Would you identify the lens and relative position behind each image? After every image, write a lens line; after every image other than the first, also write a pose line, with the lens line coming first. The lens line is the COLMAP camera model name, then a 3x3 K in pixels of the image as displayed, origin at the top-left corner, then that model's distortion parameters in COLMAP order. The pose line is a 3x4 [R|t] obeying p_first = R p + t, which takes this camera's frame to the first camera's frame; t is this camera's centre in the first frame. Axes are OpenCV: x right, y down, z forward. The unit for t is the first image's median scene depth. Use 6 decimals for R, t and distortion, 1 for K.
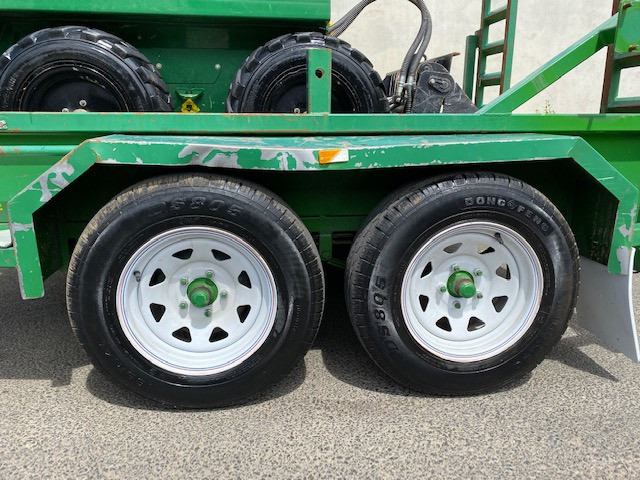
lens RADIAL K [[484.0, 0, 319.5], [0, 484.0, 237.2], [0, 0, 1]] dist [0.029879, -0.037860]
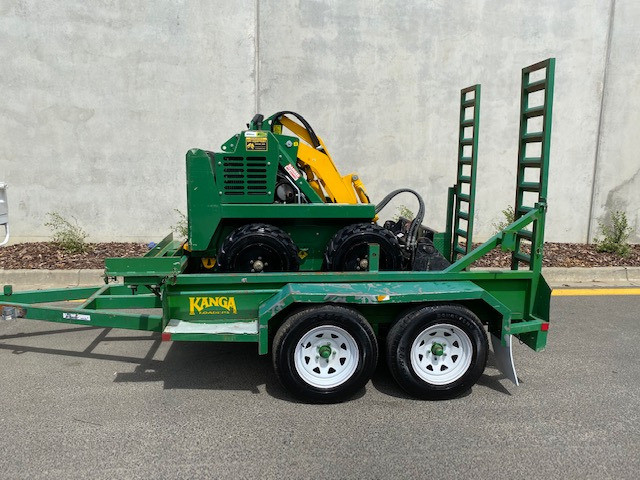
lens RADIAL K [[484.0, 0, 318.5], [0, 484.0, 228.4], [0, 0, 1]] dist [0.029879, -0.037860]
pose [[0.999849, 0.012786, -0.011798, -0.253799], [-0.013900, 0.994913, -0.099777, -0.243563], [0.010462, 0.099926, 0.994940, -1.380958]]
